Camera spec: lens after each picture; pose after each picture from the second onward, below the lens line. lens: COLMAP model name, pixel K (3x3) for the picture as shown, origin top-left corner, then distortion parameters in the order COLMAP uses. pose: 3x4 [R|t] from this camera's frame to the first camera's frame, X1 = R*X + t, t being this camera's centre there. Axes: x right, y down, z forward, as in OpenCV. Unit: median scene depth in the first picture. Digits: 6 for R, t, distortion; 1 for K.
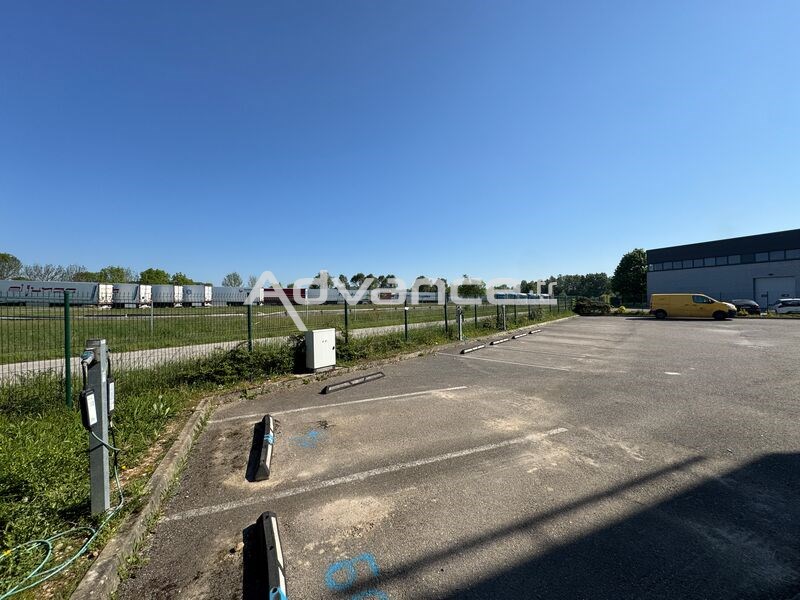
lens RADIAL K [[318.2, 0, 401.8], [0, 318.2, 299.3], [0, 0, 1]] dist [-0.003581, 0.000234]
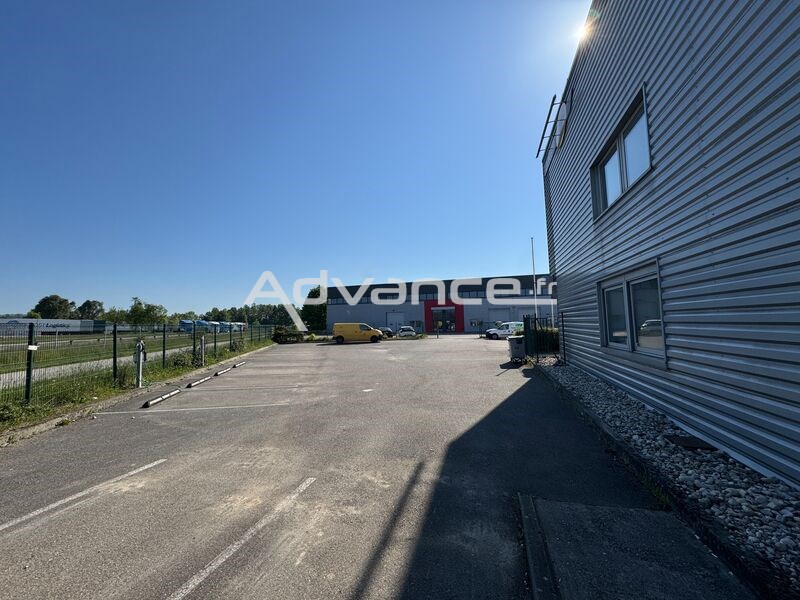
lens RADIAL K [[320.6, 0, 400.0], [0, 320.6, 300.0], [0, 0, 1]] dist [-0.001665, 0.000145]
pose [[0.627893, 0.058697, 0.776084, -0.023241], [0.009009, 0.996537, -0.082659, -0.003724], [-0.778248, 0.058893, 0.625189, 0.101563]]
